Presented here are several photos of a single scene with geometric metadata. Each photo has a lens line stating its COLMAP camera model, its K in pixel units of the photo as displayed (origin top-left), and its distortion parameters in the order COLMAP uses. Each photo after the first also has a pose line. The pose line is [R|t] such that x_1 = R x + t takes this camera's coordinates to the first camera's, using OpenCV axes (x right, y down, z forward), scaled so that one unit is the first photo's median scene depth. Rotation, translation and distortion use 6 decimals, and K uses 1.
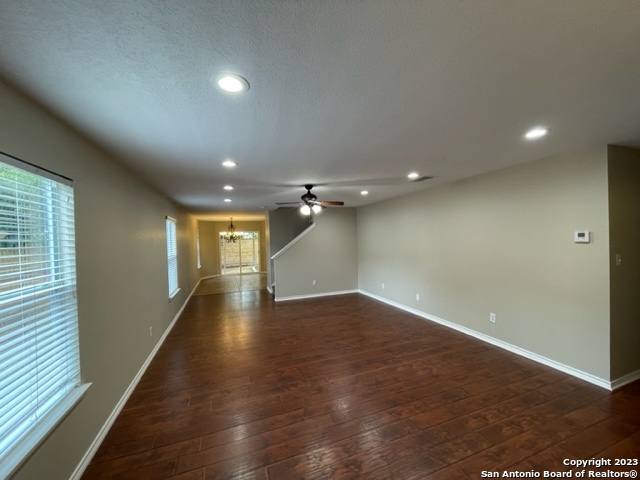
lens RADIAL K [[258.5, 0, 321.7], [0, 258.5, 240.3], [0, 0, 1]] dist [0.000775, 0.000187]
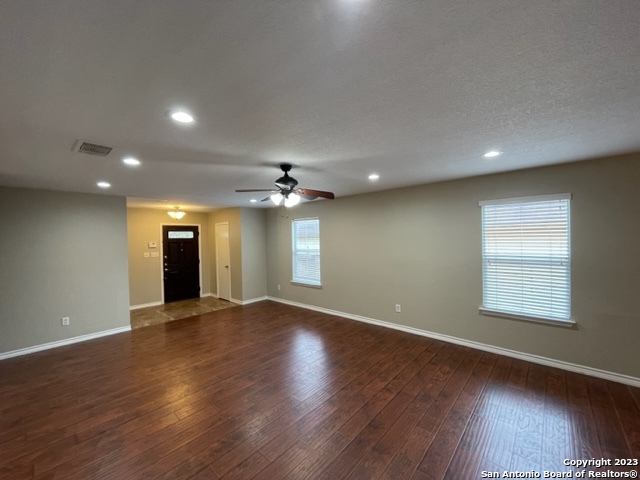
lens RADIAL K [[258.5, 0, 321.7], [0, 258.5, 240.3], [0, 0, 1]] dist [0.000775, 0.000187]
pose [[-0.881473, 0.049751, -0.469607, 0.261409], [0.039130, 0.998710, 0.032357, -0.033024], [0.470611, 0.010146, -0.882283, 2.104414]]
